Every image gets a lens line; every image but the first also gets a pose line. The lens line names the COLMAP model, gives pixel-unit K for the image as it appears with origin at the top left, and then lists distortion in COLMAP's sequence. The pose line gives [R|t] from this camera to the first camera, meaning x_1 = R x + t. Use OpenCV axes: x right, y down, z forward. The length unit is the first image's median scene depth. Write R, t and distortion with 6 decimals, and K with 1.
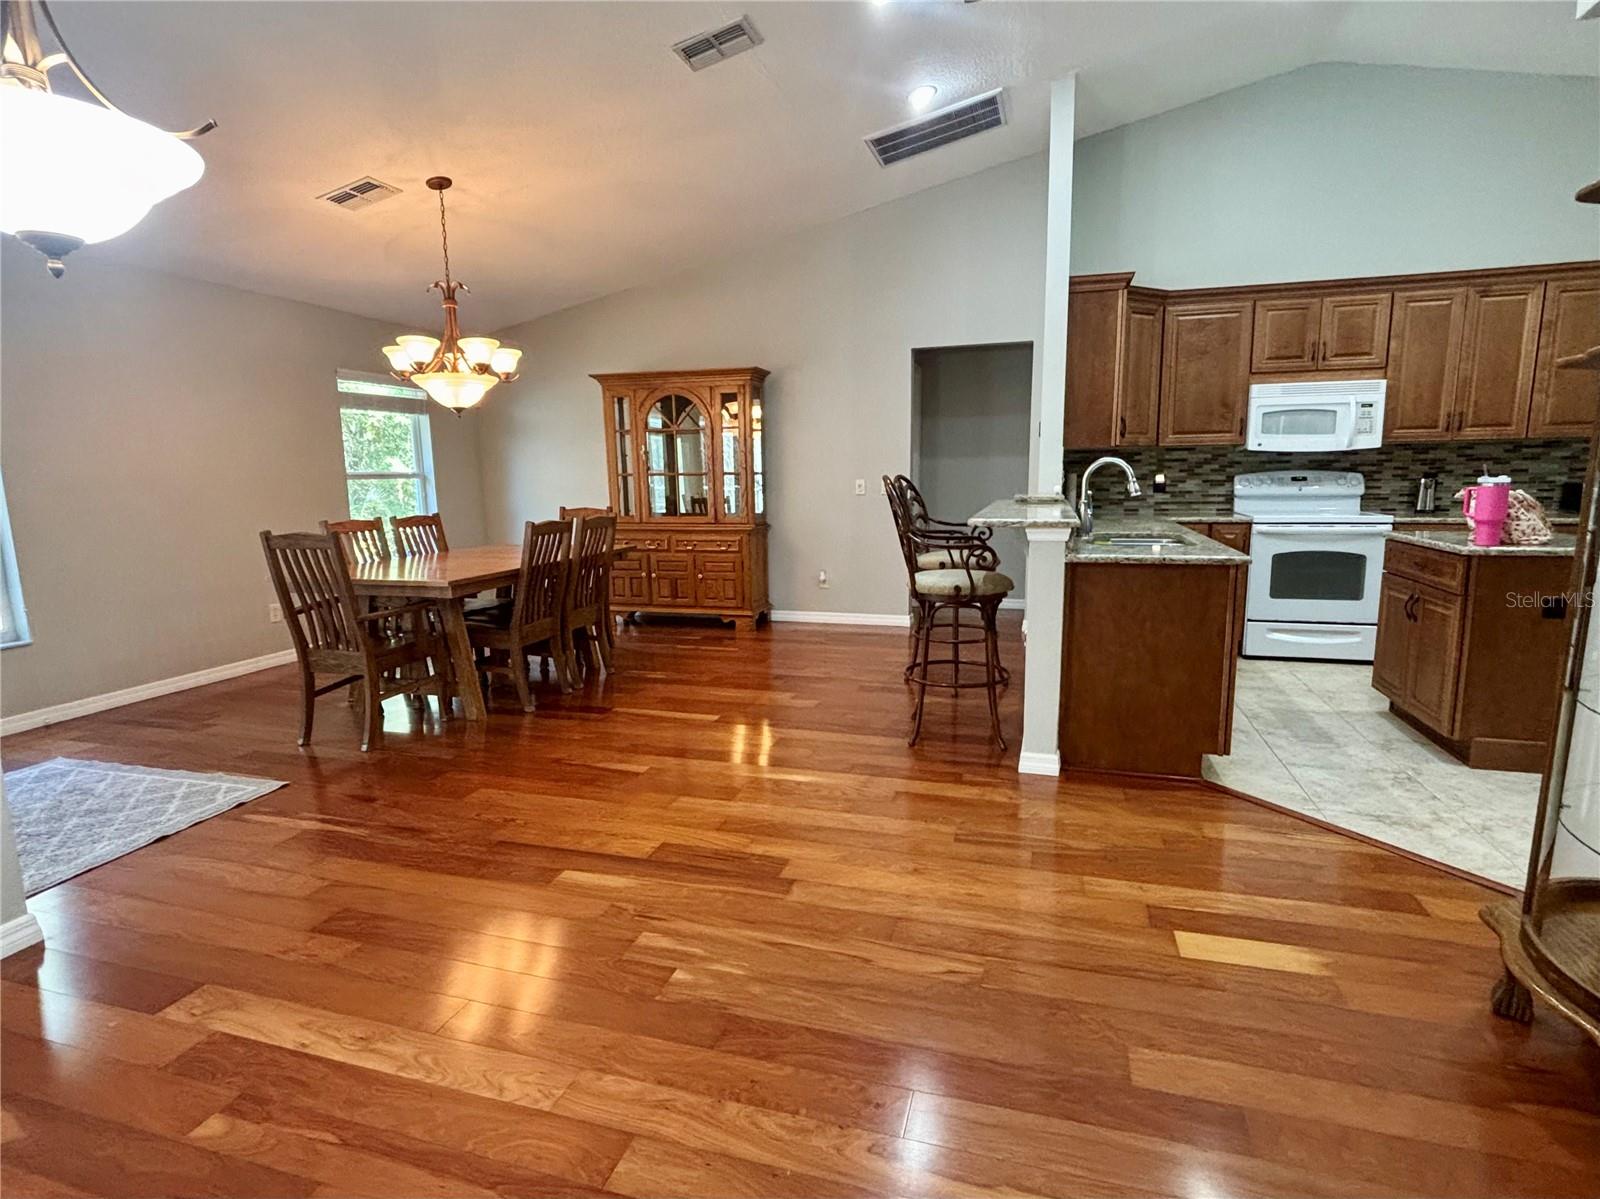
lens RADIAL K [[825.8, 0, 800.0], [0, 825.8, 599.5], [0, 0, 1]] dist [-0.002491, -0.001231]
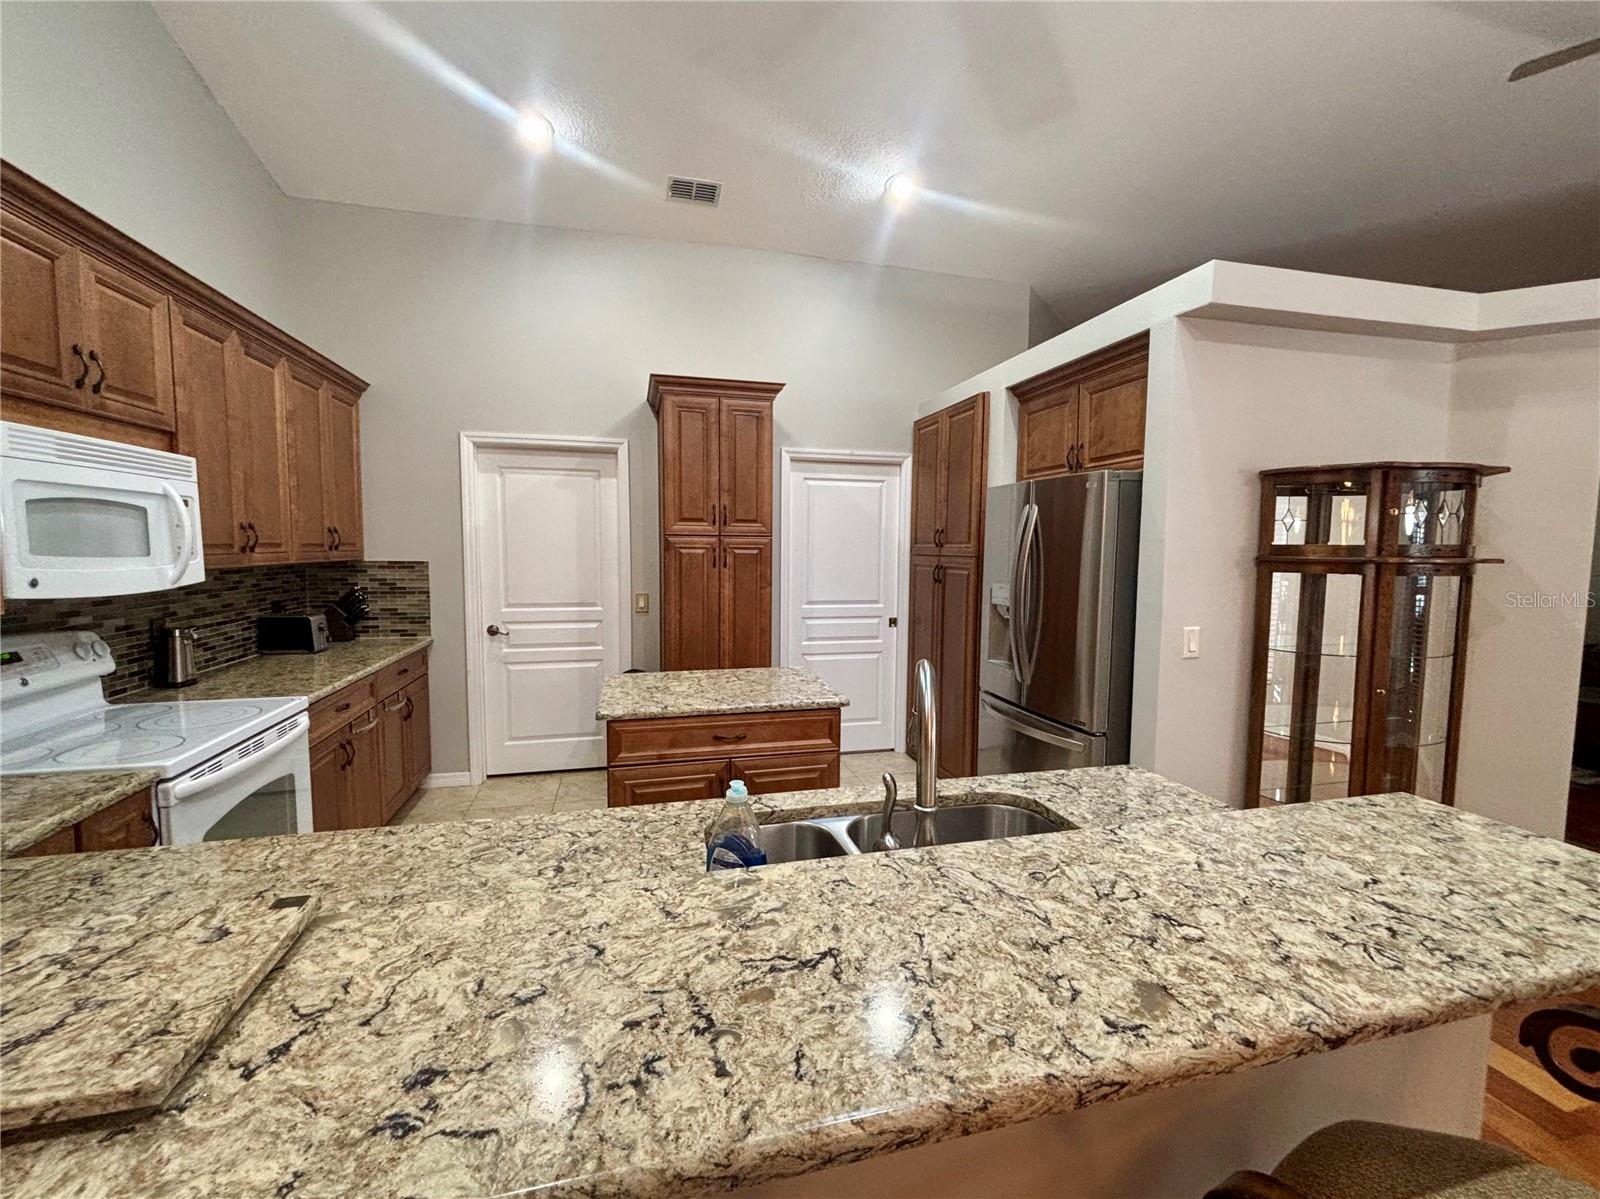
lens RADIAL K [[682.9, 0, 800.0], [0, 682.9, 599.5], [0, 0, 1]] dist [0.002457, 0.000073]
pose [[-0.519267, -0.056915, 0.852715, 0.114071], [0.132351, 0.980386, 0.146032, -0.180060], [-0.844302, 0.188688, -0.501549, 0.865148]]
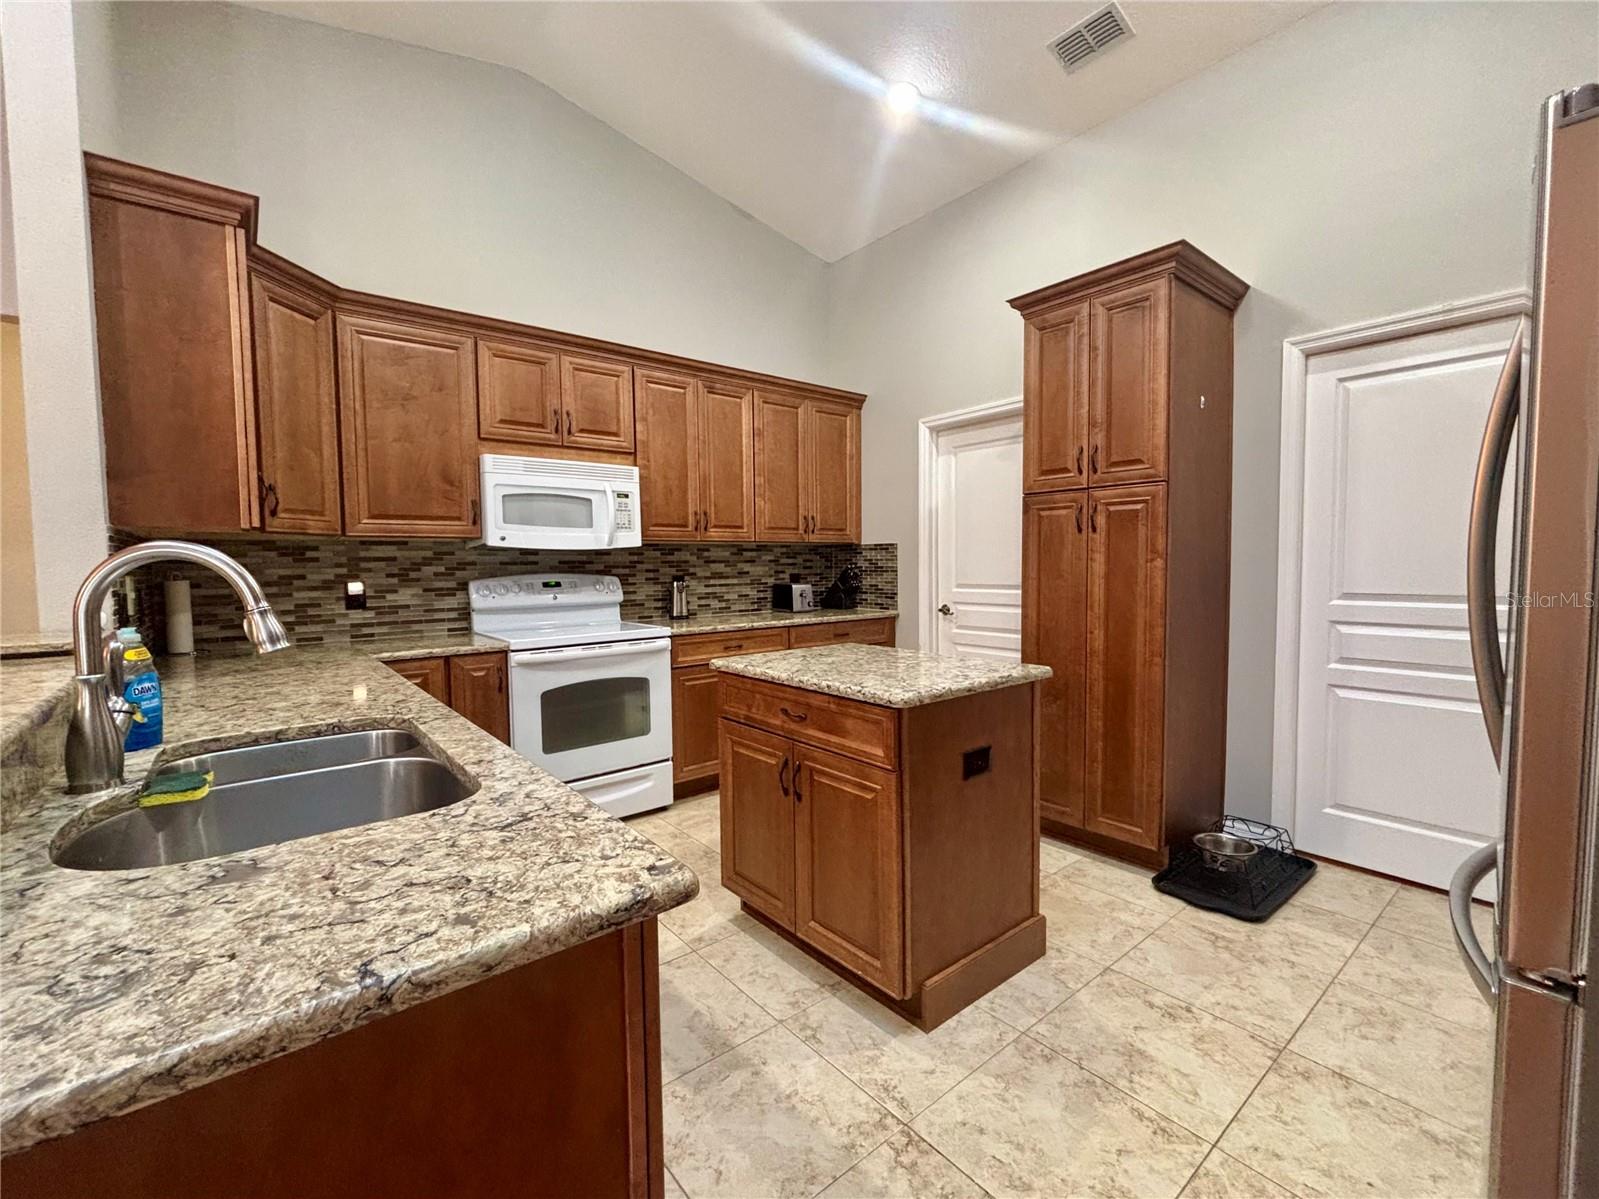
lens RADIAL K [[682.4, 0, 799.5], [0, 682.4, 599.5], [0, 0, 1]] dist [0.002457, 0.000073]
pose [[0.557558, -0.035820, 0.829365, 0.209772], [0.131351, 0.990290, -0.045534, -0.075481], [-0.819680, 0.134326, 0.556849, 0.470943]]
